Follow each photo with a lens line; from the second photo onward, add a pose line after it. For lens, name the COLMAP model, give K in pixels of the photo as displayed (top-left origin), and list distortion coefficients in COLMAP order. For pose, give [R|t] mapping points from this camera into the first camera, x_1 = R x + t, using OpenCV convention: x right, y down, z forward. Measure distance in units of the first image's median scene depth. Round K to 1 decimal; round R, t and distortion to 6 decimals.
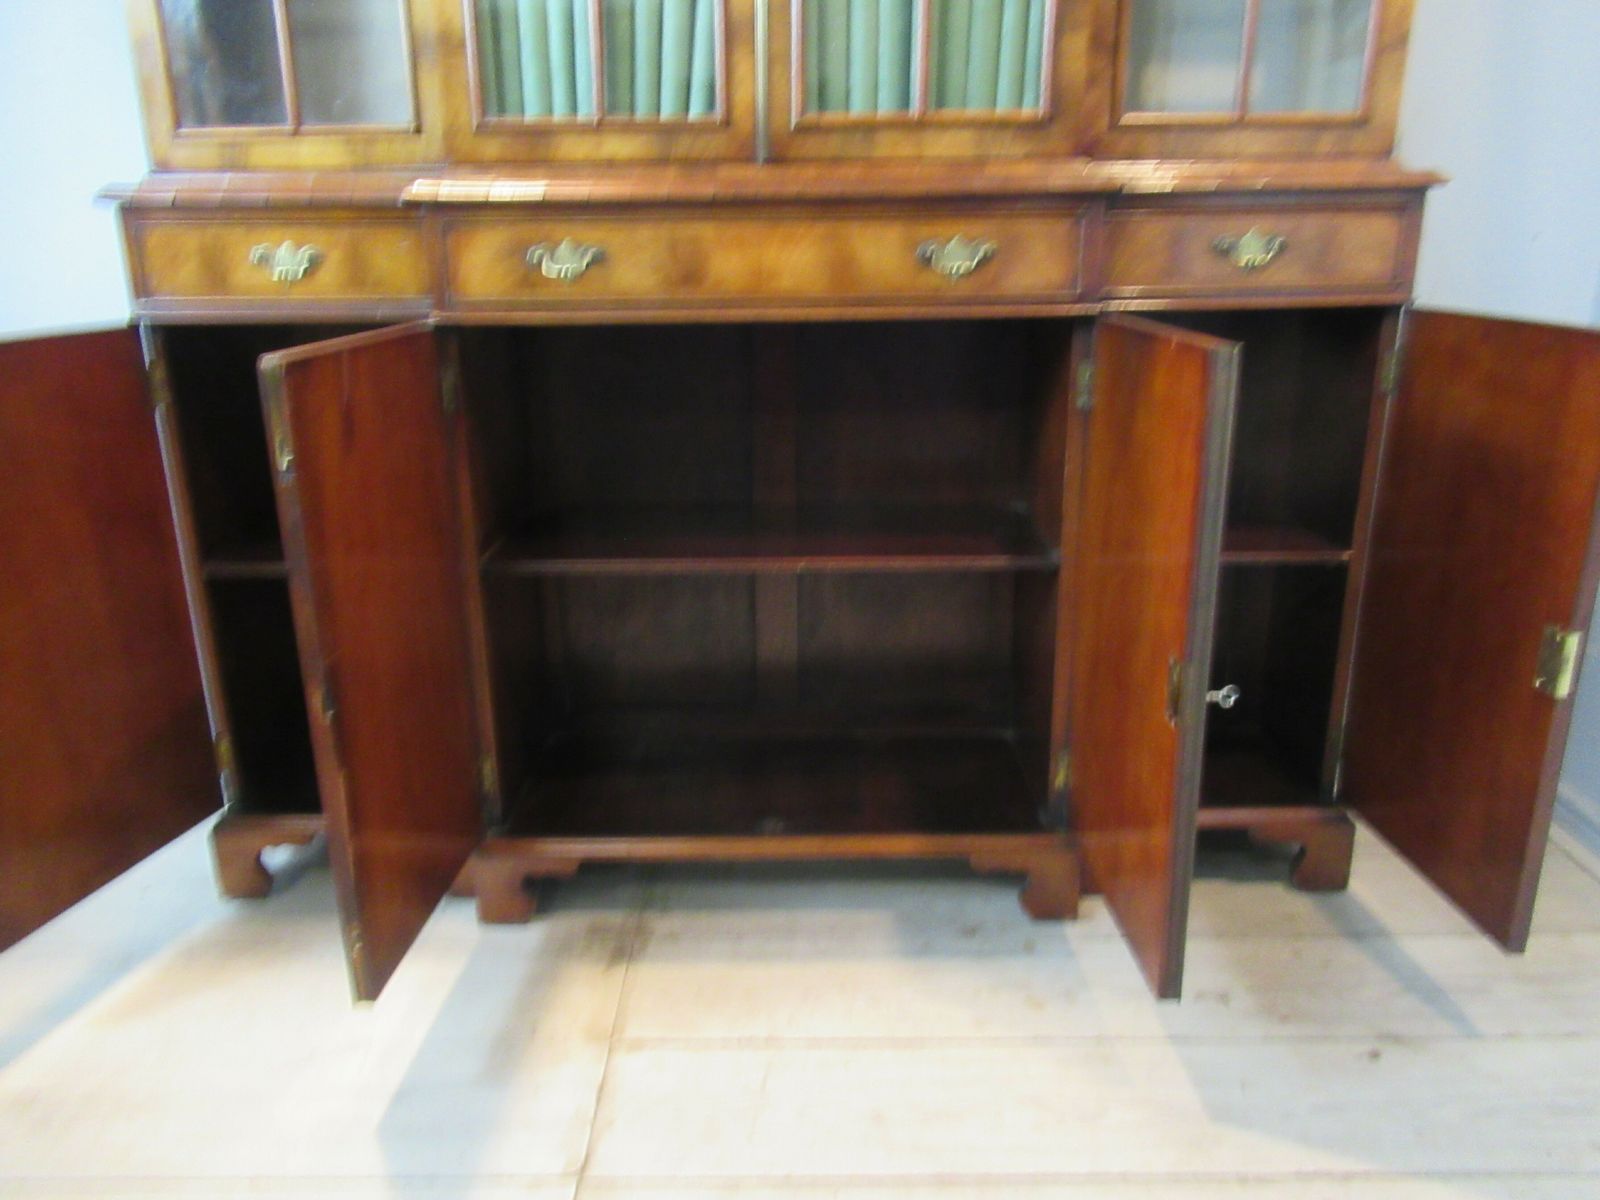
lens RADIAL K [[1213.4, 0, 786.6], [0, 1213.4, 608.5], [0, 0, 1]] dist [-0.009506, 0.014161]
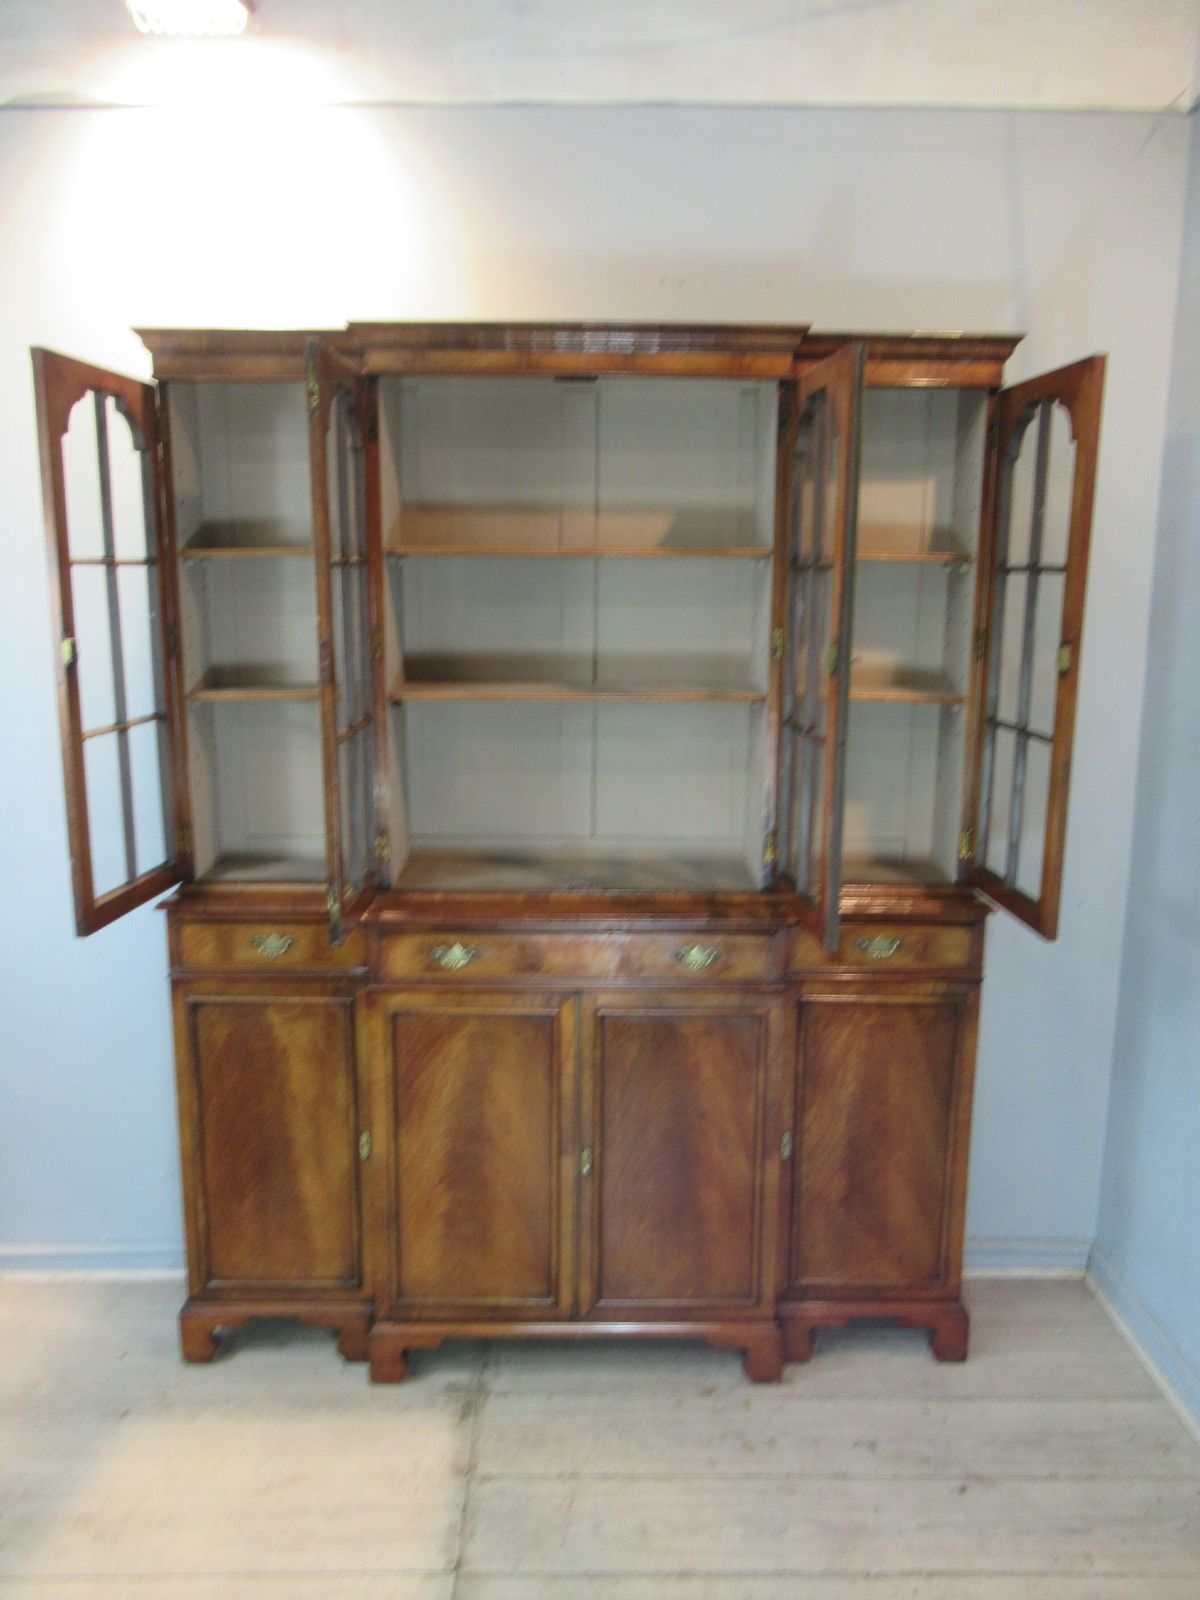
lens RADIAL K [[1213.4, 0, 585.6], [0, 1213.4, 786.3], [0, 0, 1]] dist [-0.009506, 0.014161]
pose [[0.999647, 0.015936, 0.021242, -0.044743], [-0.012795, 0.989989, -0.140561, -0.281531], [-0.023269, 0.140240, 0.989844, -0.616149]]
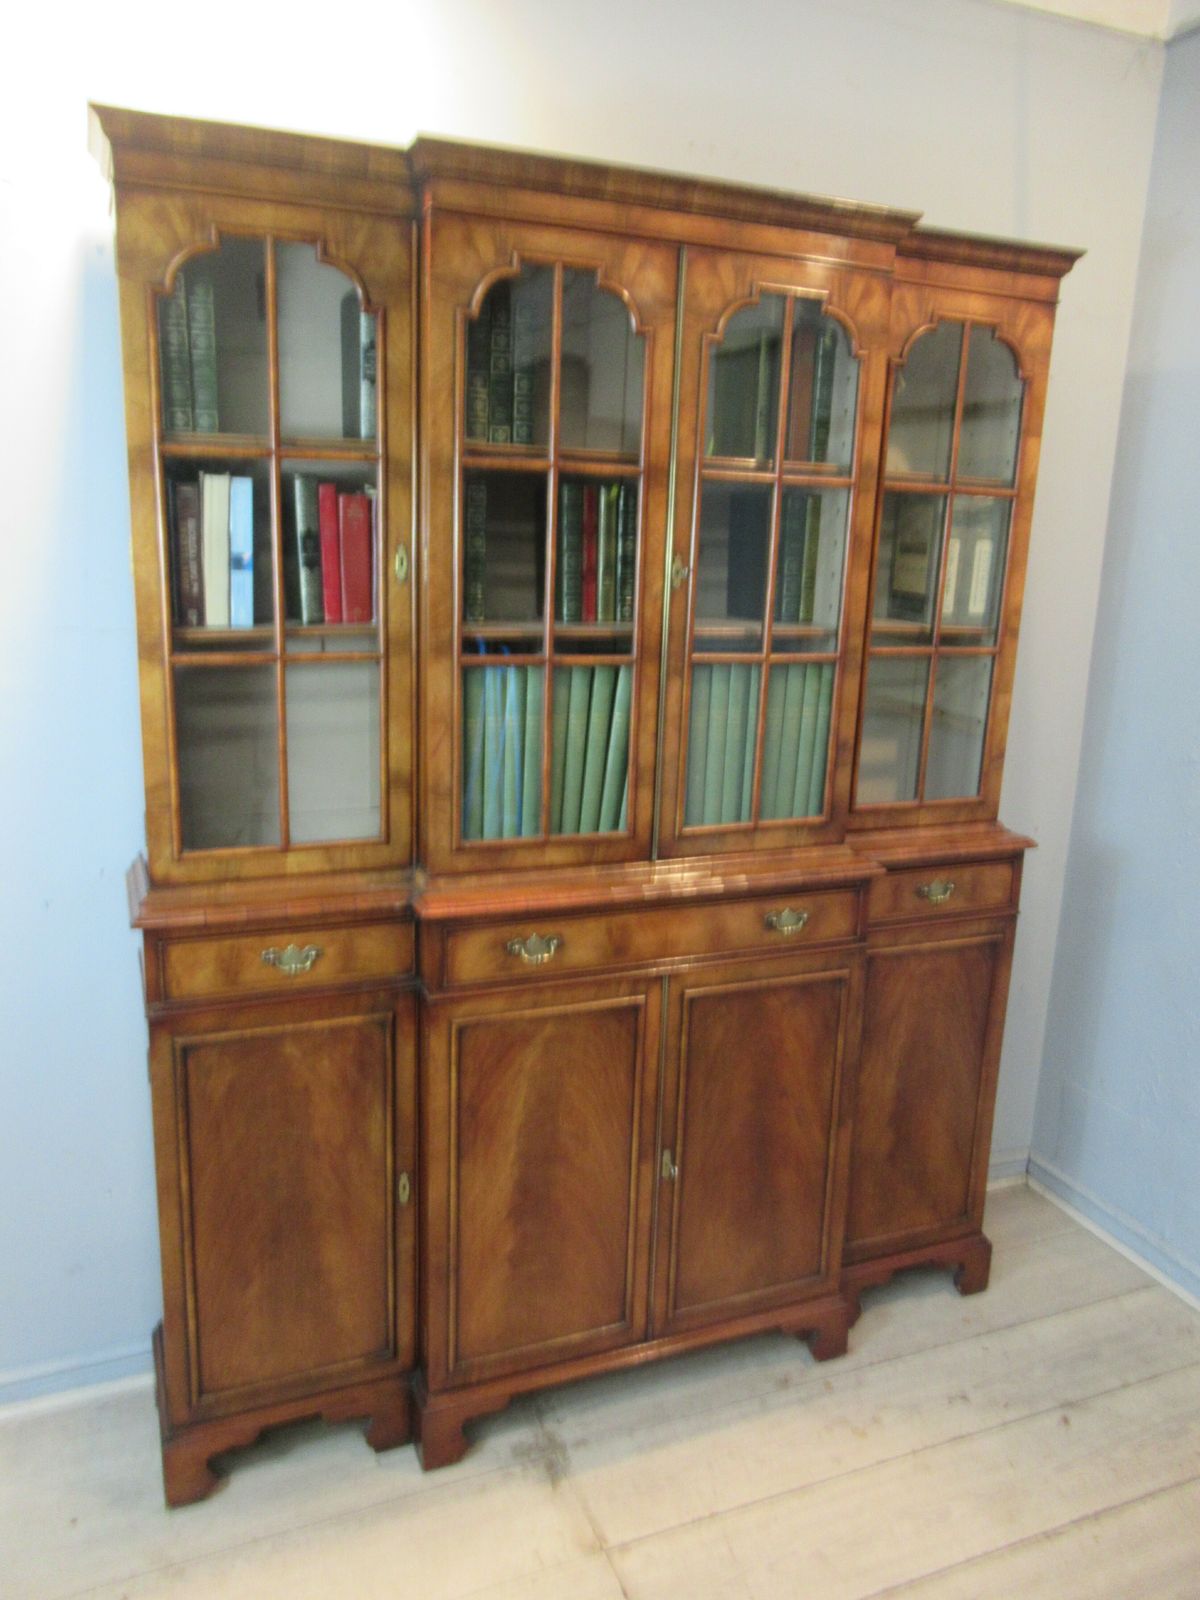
lens RADIAL K [[1213.4, 0, 594.4], [0, 1213.4, 786.4], [0, 0, 1]] dist [-0.009506, 0.014161]
pose [[0.916815, -0.042361, 0.397058, -0.629079], [0.078081, 0.994180, -0.074225, -0.354300], [-0.391603, 0.099054, 0.914787, -0.252233]]
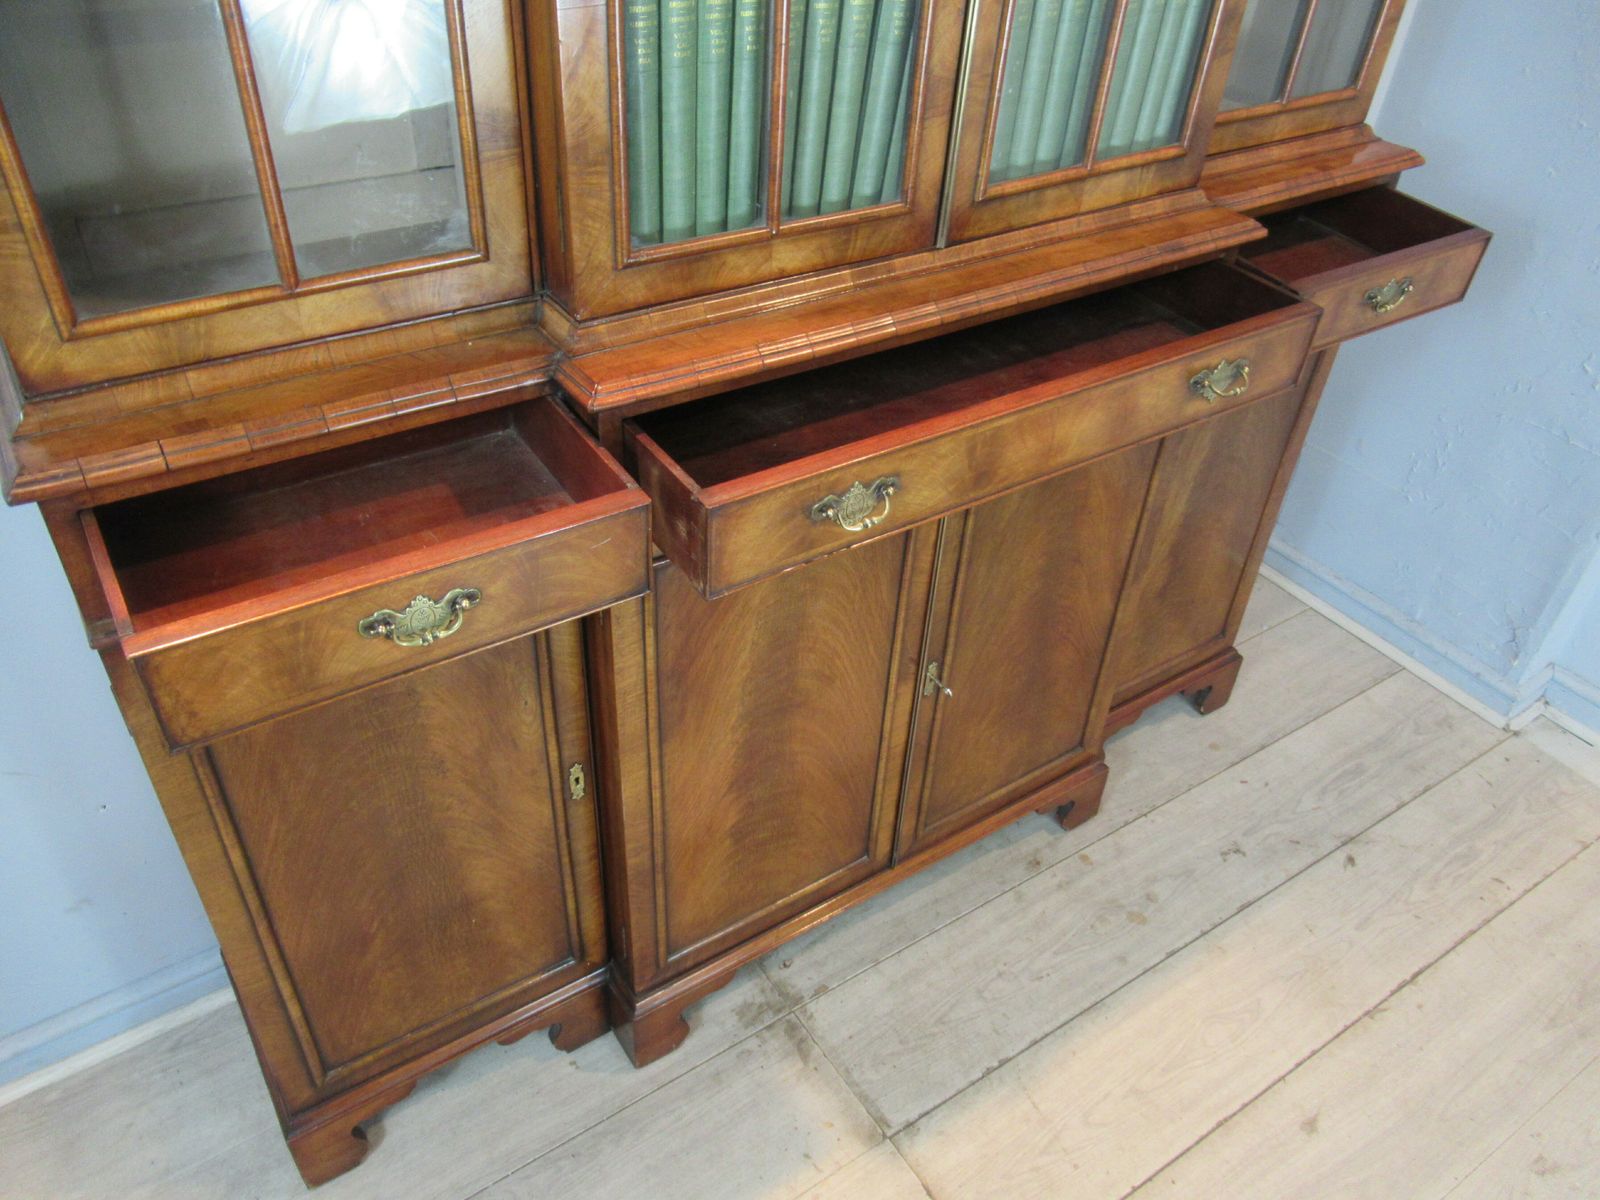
lens RADIAL K [[1213.4, 0, 799.7], [0, 1213.4, 606.9], [0, 0, 1]] dist [-0.009506, 0.014161]
pose [[0.819138, -0.312508, 0.480991, -0.564031], [0.115538, 0.911259, 0.395296, -0.480169], [-0.561840, -0.268229, 0.782553, 0.347872]]
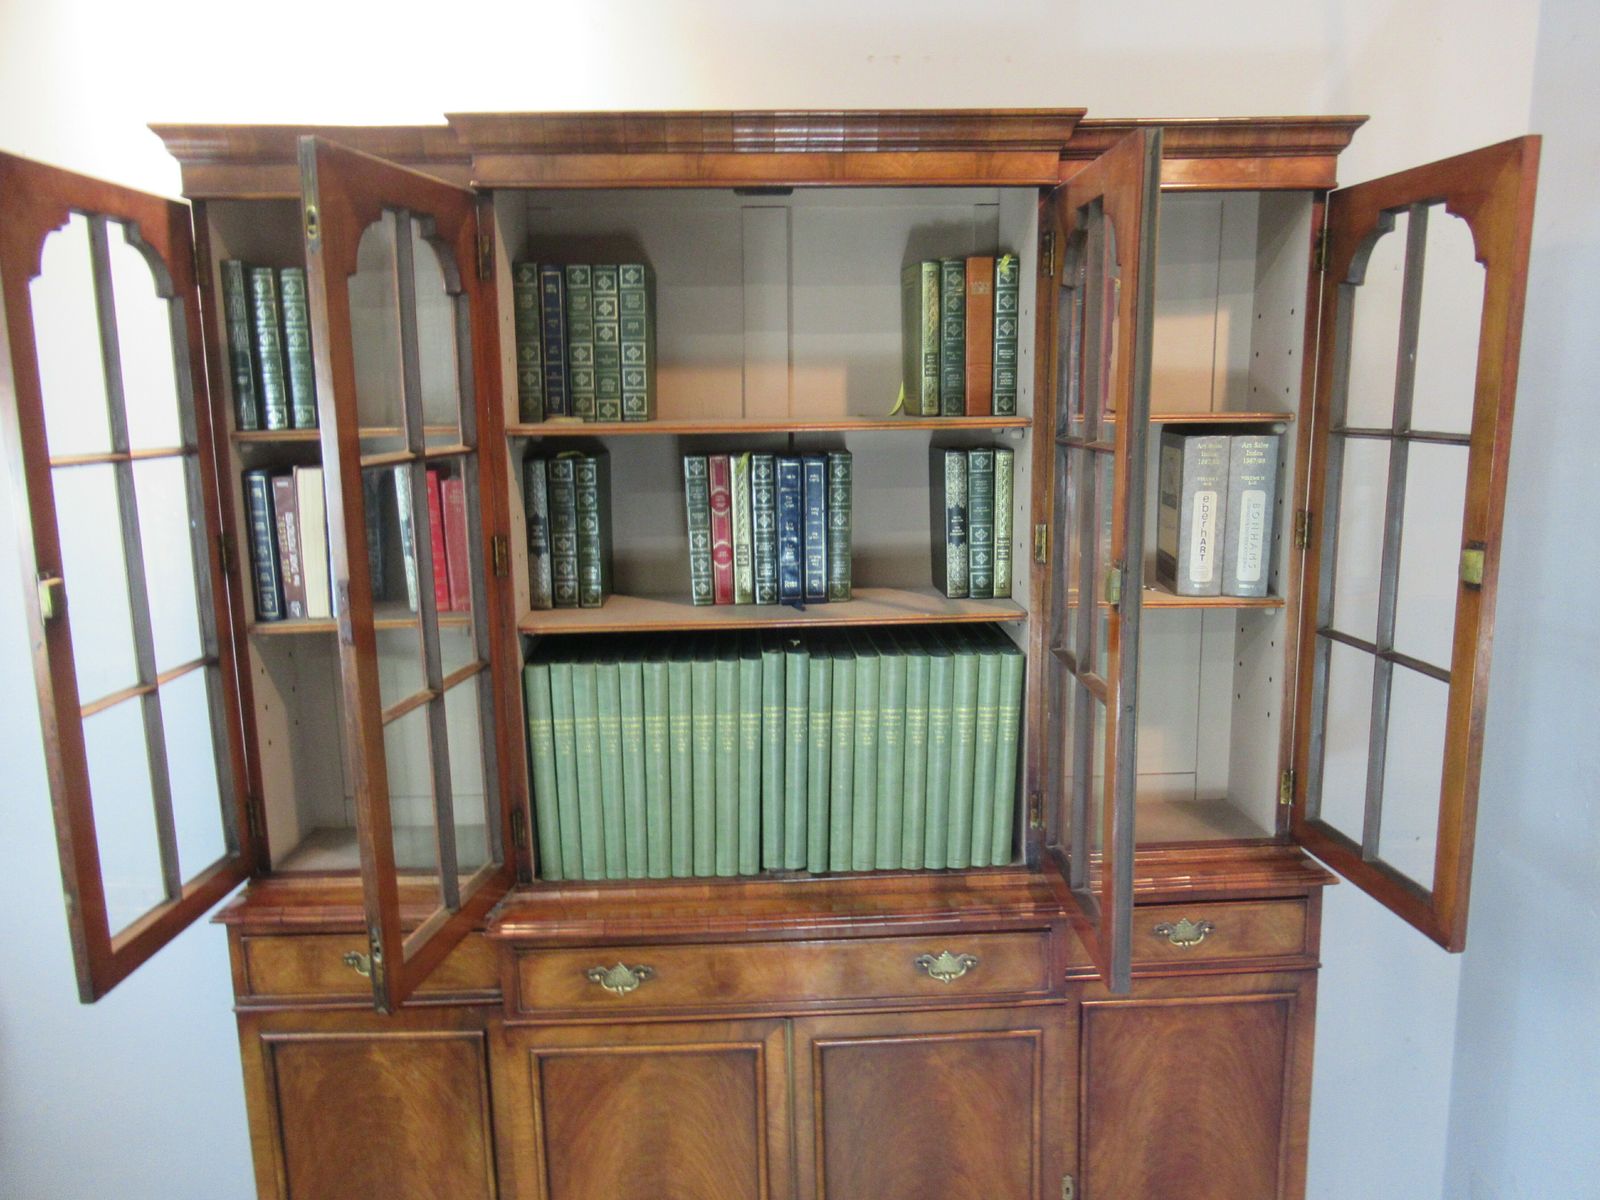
lens RADIAL K [[1213.4, 0, 804.8], [0, 1213.4, 592.4], [0, 0, 1]] dist [-0.009506, 0.014161]
pose [[0.998295, -0.016707, 0.055920, -0.060864], [0.024031, 0.990829, -0.132970, -0.490244], [-0.053185, 0.134087, 0.989541, -0.227235]]
